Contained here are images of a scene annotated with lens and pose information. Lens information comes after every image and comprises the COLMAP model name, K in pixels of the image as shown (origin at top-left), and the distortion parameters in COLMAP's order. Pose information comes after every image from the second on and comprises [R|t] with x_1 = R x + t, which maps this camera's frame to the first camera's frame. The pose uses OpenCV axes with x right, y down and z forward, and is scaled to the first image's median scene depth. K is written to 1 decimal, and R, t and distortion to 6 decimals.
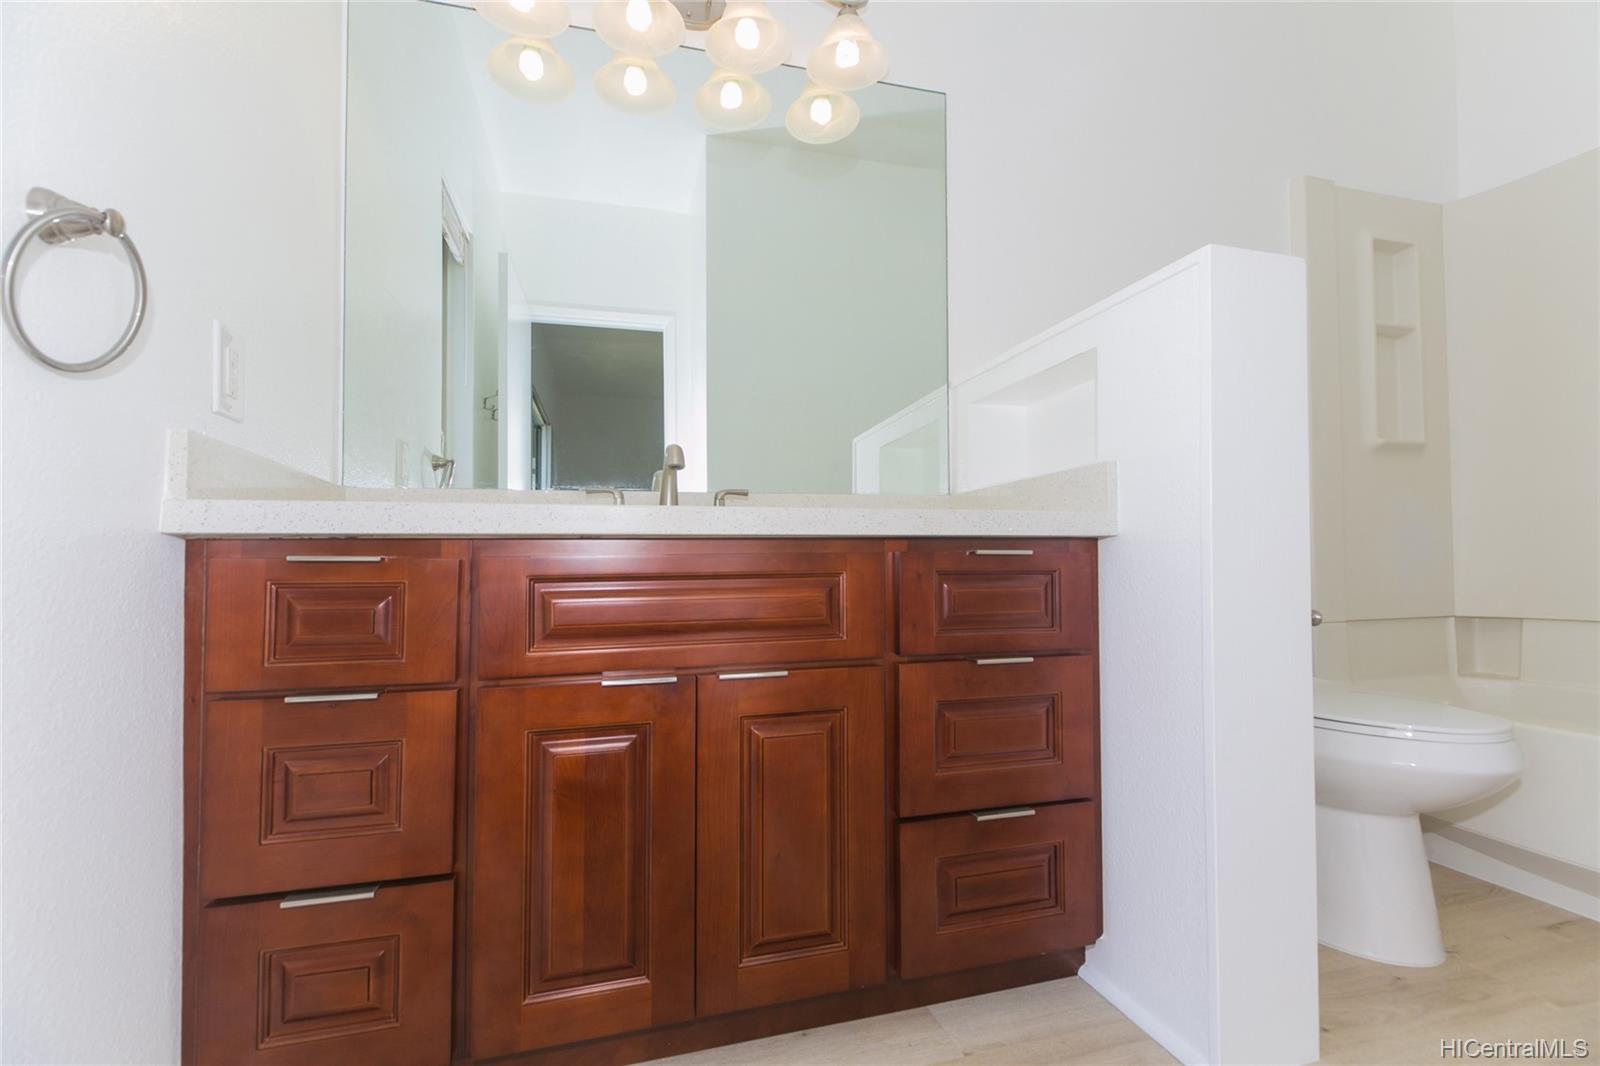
lens RADIAL K [[727.0, 0, 802.9], [0, 727.0, 501.1], [0, 0, 1]] dist [-0.000658, -0.012865]
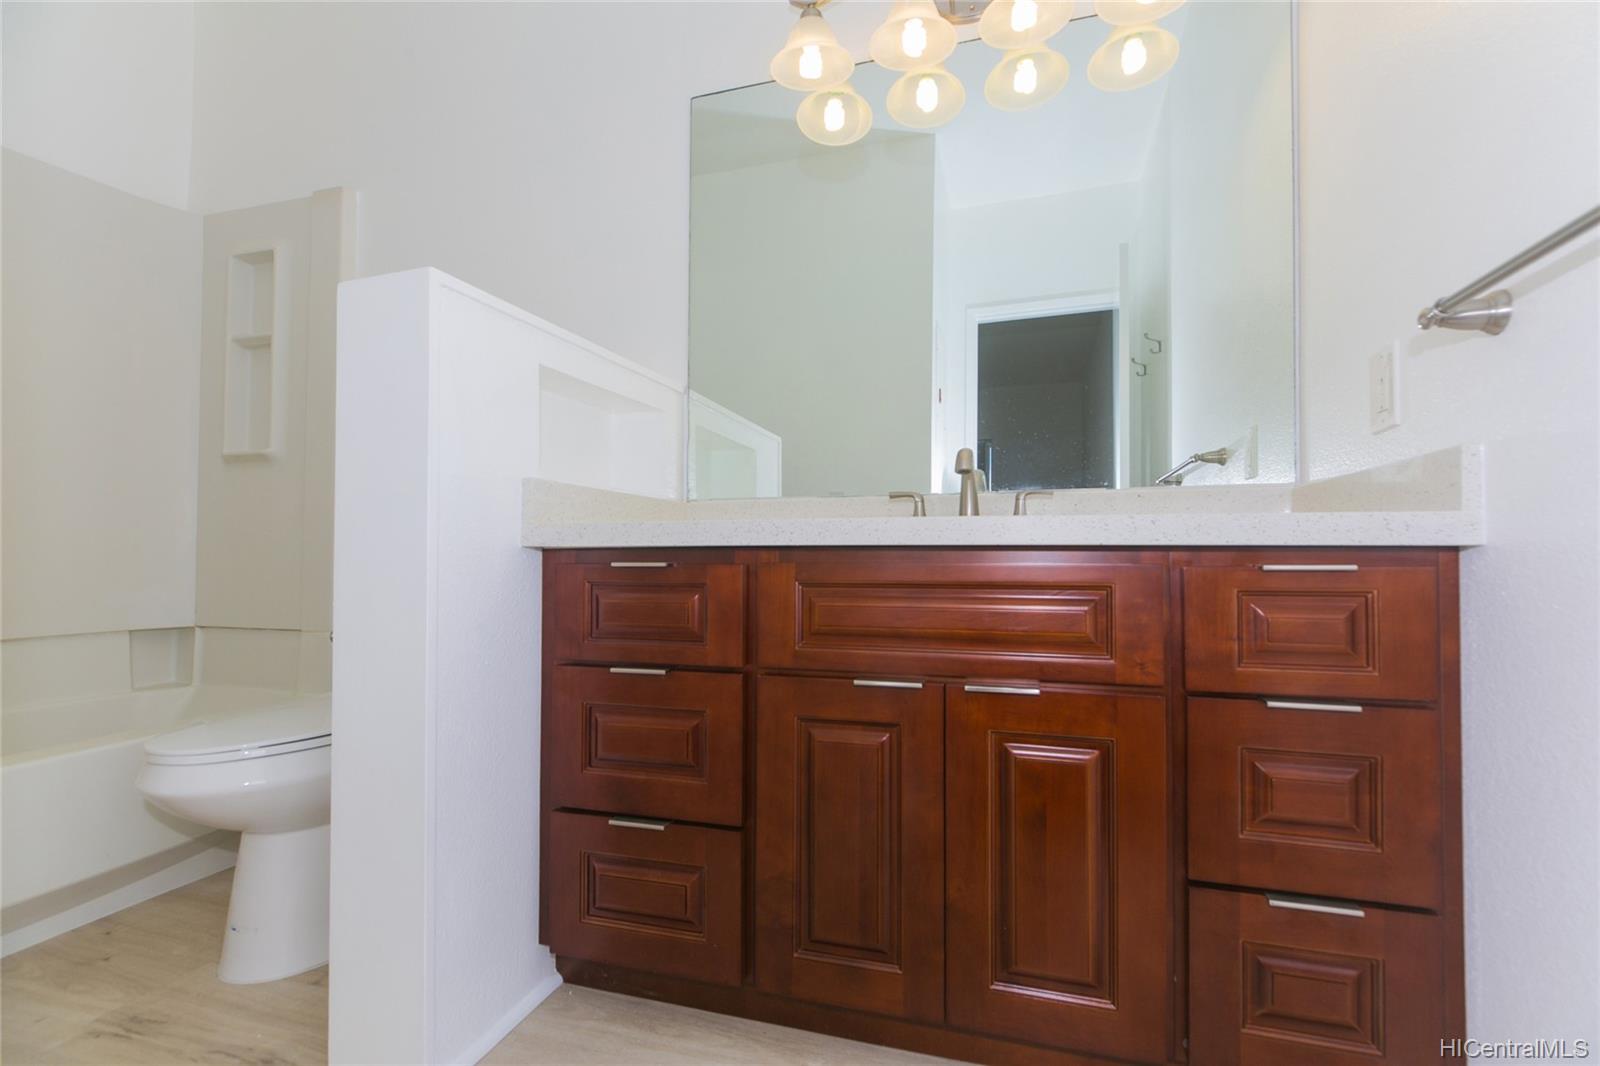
lens RADIAL K [[716.2, 0, 807.4], [0, 716.2, 529.7], [0, 0, 1]] dist [0.023864, -0.012620]
pose [[0.833498, -0.016329, -0.552282, 0.267437], [0.030456, 0.999401, 0.016415, 0.003315], [0.551683, -0.030502, 0.833496, 0.076592]]
